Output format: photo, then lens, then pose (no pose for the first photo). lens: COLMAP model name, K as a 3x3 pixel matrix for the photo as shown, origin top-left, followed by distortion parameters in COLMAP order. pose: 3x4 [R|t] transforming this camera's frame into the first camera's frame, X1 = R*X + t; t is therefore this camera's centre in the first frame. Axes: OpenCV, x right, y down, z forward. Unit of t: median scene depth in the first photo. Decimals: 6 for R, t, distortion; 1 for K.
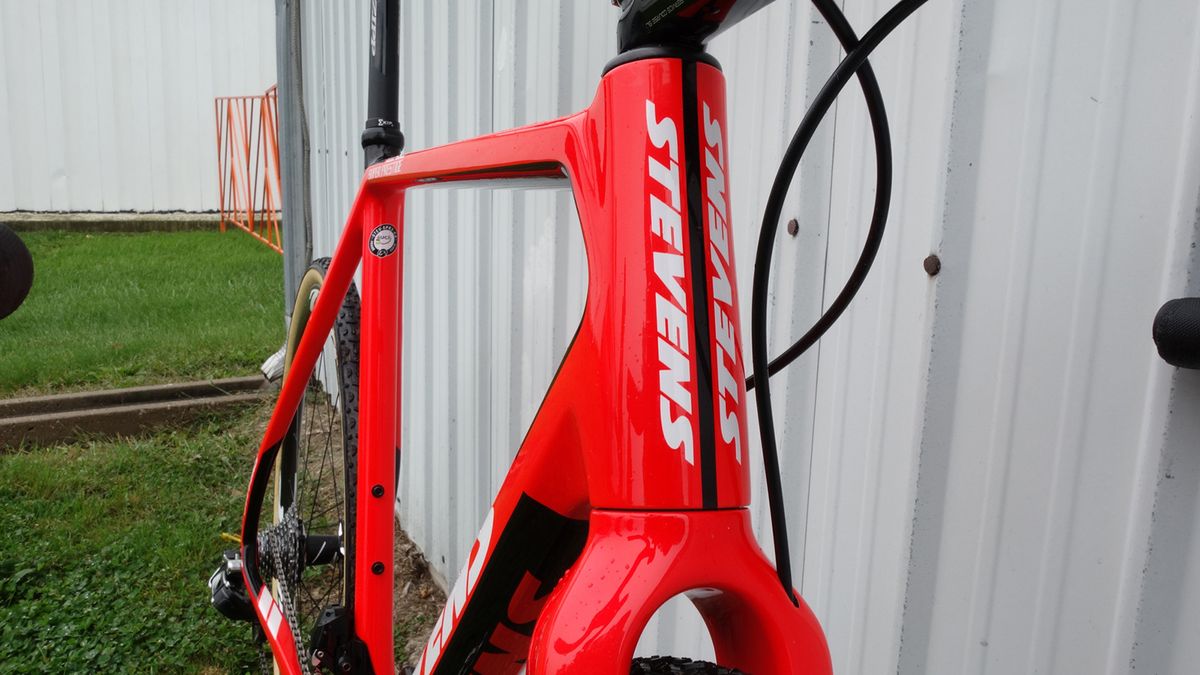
lens RADIAL K [[1042.0, 0, 594.4], [0, 1042.0, 344.3], [0, 0, 1]] dist [-0.006347, -0.008419]
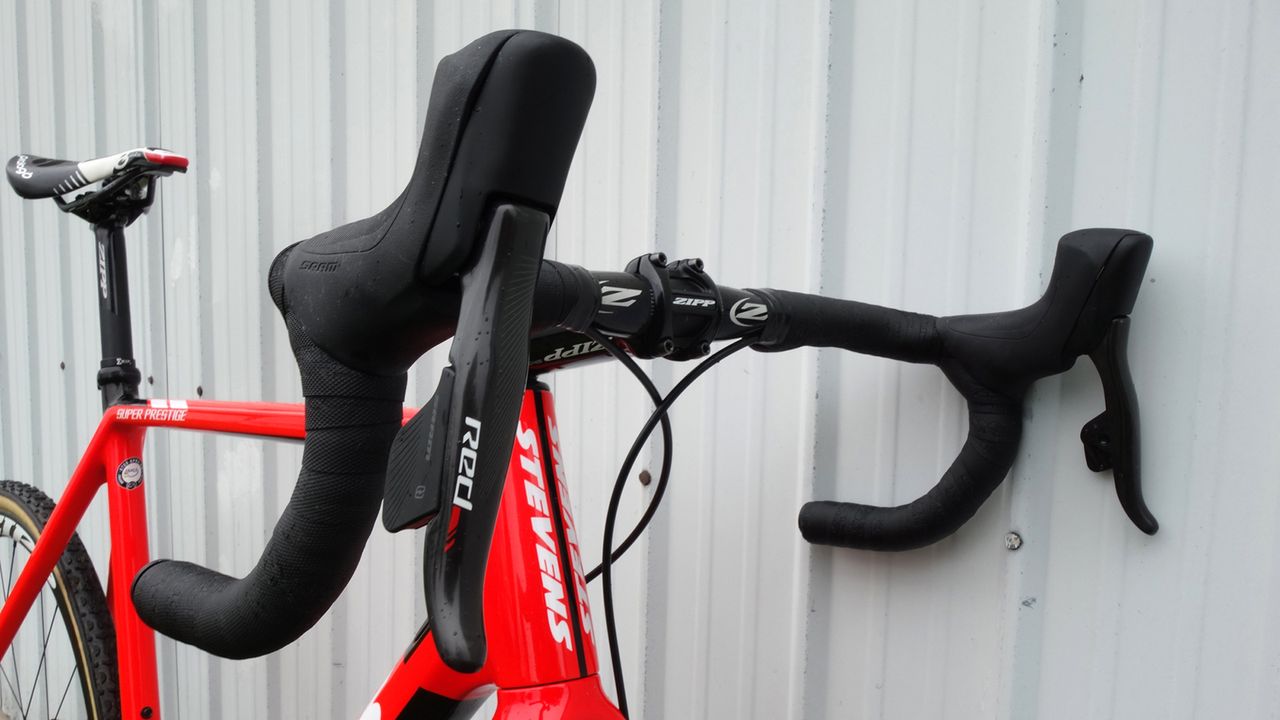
lens RADIAL K [[1111.5, 0, 650.5], [0, 1111.5, 399.9], [0, 0, 1]] dist [-0.006347, -0.008419]
pose [[0.906979, -0.058267, 0.417125, -0.391786], [0.089992, 0.994322, -0.056782, -0.128520], [-0.411448, 0.089038, 0.907074, -0.506382]]
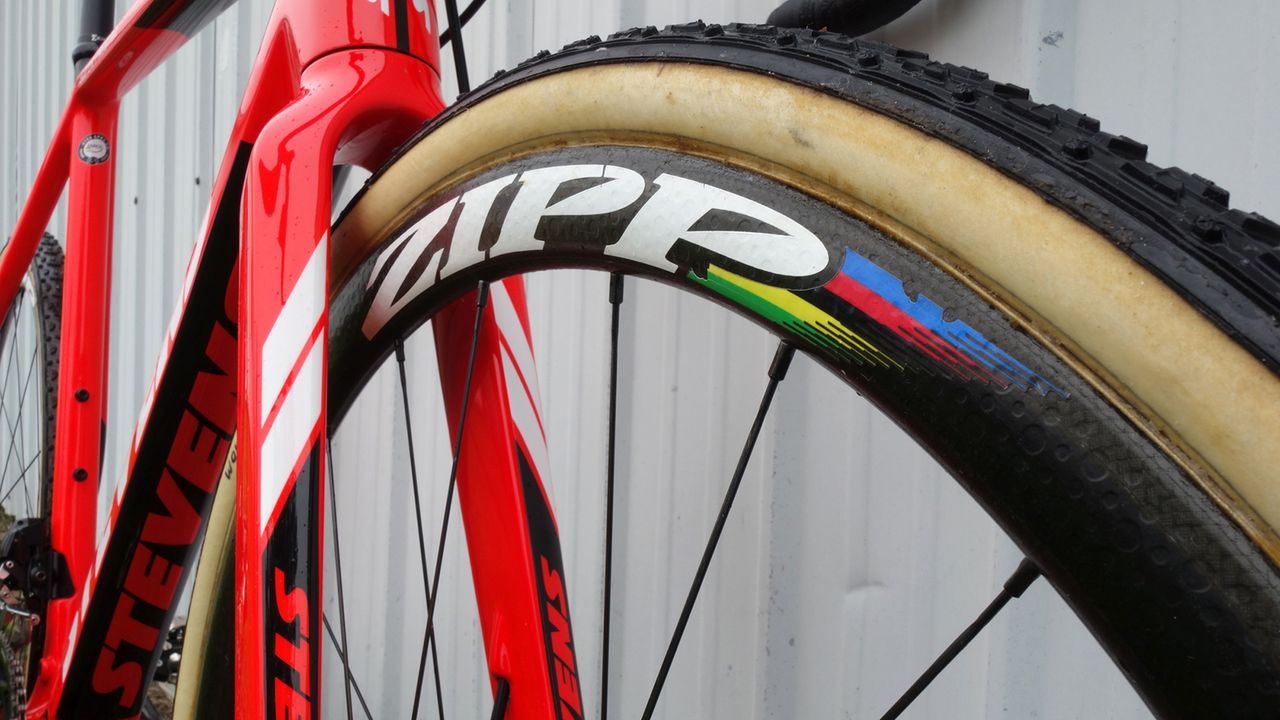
lens RADIAL K [[1111.5, 0, 636.8], [0, 1111.5, 361.9], [0, 0, 1]] dist [-0.006347, -0.008419]
pose [[0.964332, -0.010754, 0.264476, 0.023197], [0.053656, 0.986373, -0.155532, 0.591921], [-0.259199, 0.164175, 0.951768, -0.185810]]
